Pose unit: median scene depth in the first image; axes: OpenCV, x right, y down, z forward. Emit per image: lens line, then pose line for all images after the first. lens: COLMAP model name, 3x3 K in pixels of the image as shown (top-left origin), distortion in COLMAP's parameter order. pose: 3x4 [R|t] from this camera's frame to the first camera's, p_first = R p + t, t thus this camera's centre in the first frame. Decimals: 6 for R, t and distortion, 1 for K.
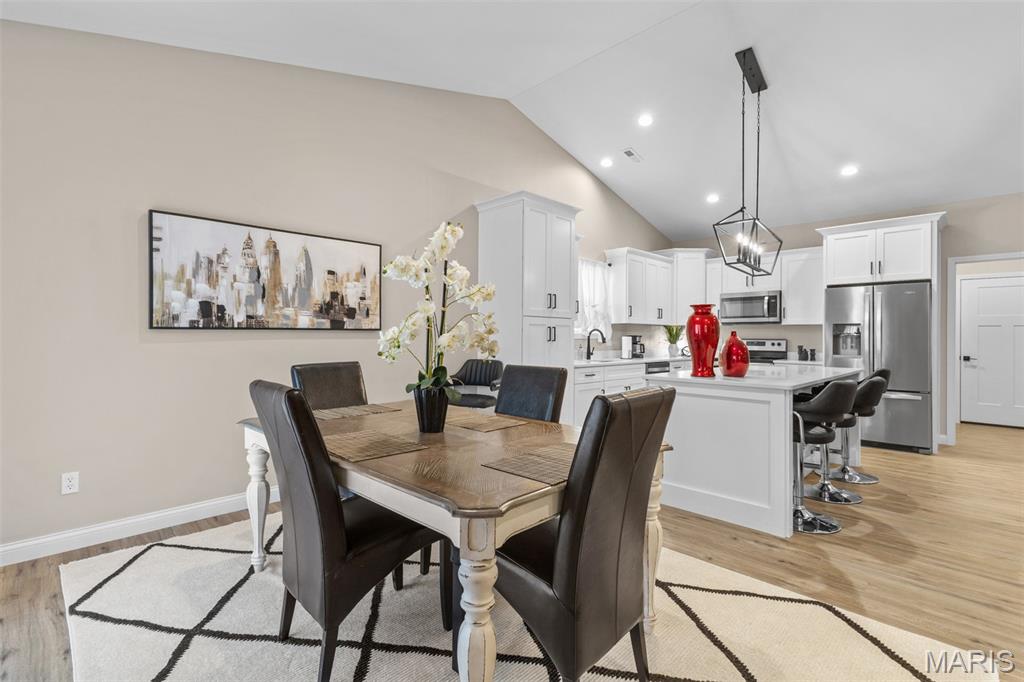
lens RADIAL K [[450.5, 0, 513.3], [0, 450.5, 329.6], [0, 0, 1]] dist [0.015245, -0.005976]
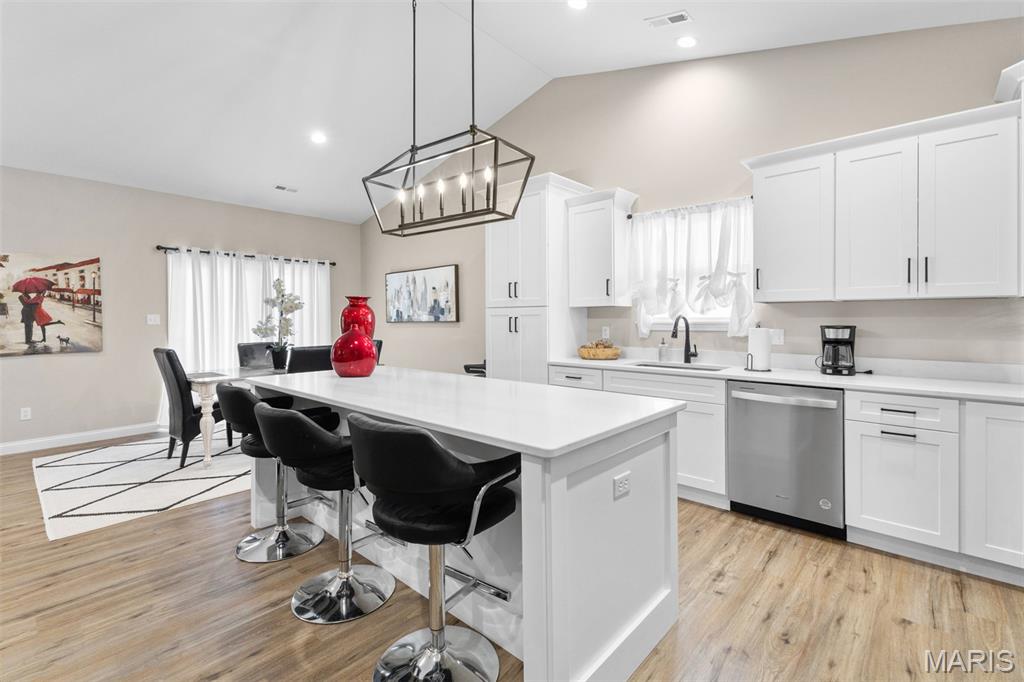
lens RADIAL K [[450.5, 0, 512.0], [0, 450.5, 318.5], [0, 0, 1]] dist [0.015245, -0.005976]
pose [[0.070530, -0.007380, -0.997482, 1.157406], [0.019964, 0.999783, -0.005986, 0.002427], [0.997310, -0.019491, 0.070662, 1.049711]]
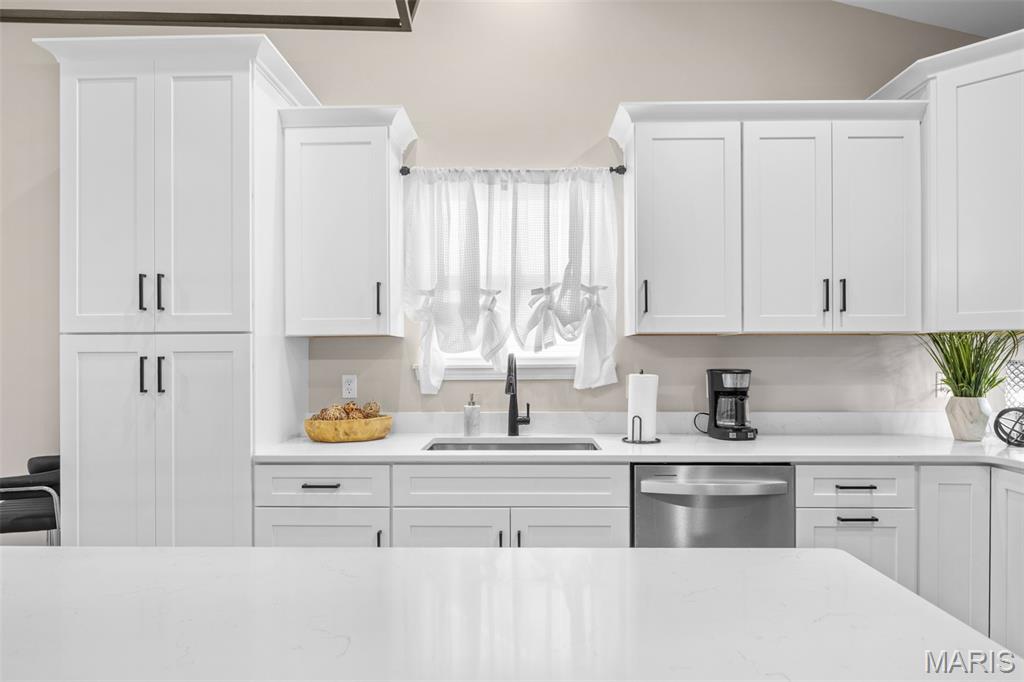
lens RADIAL K [[627.0, 0, 516.9], [0, 627.0, 351.4], [0, 0, 1]] dist [0.001406, -0.008322]
pose [[0.703113, -0.015384, -0.710912, 0.791434], [0.020323, 0.999792, -0.001536, -0.004254], [0.710788, -0.013367, 0.703279, 0.947872]]
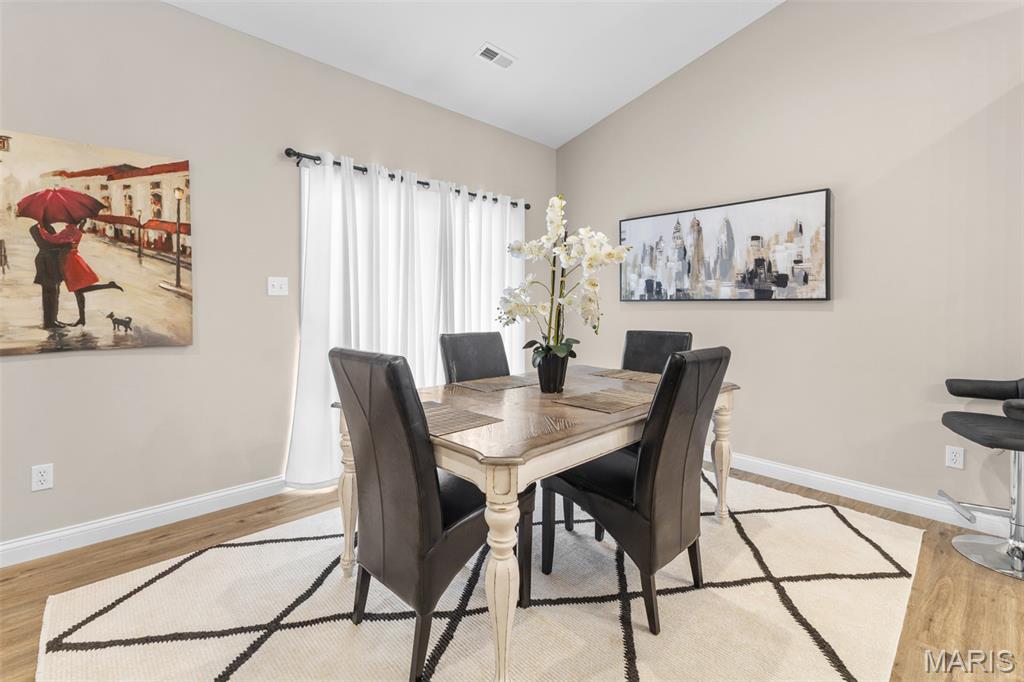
lens RADIAL K [[450.5, 0, 514.4], [0, 450.5, 307.4], [0, 0, 1]] dist [0.015245, -0.005976]
pose [[0.010859, -0.001688, -0.999940, 0.459909], [0.004631, 0.999988, -0.001637, 0.012764], [0.999930, -0.004613, 0.010866, 0.448082]]
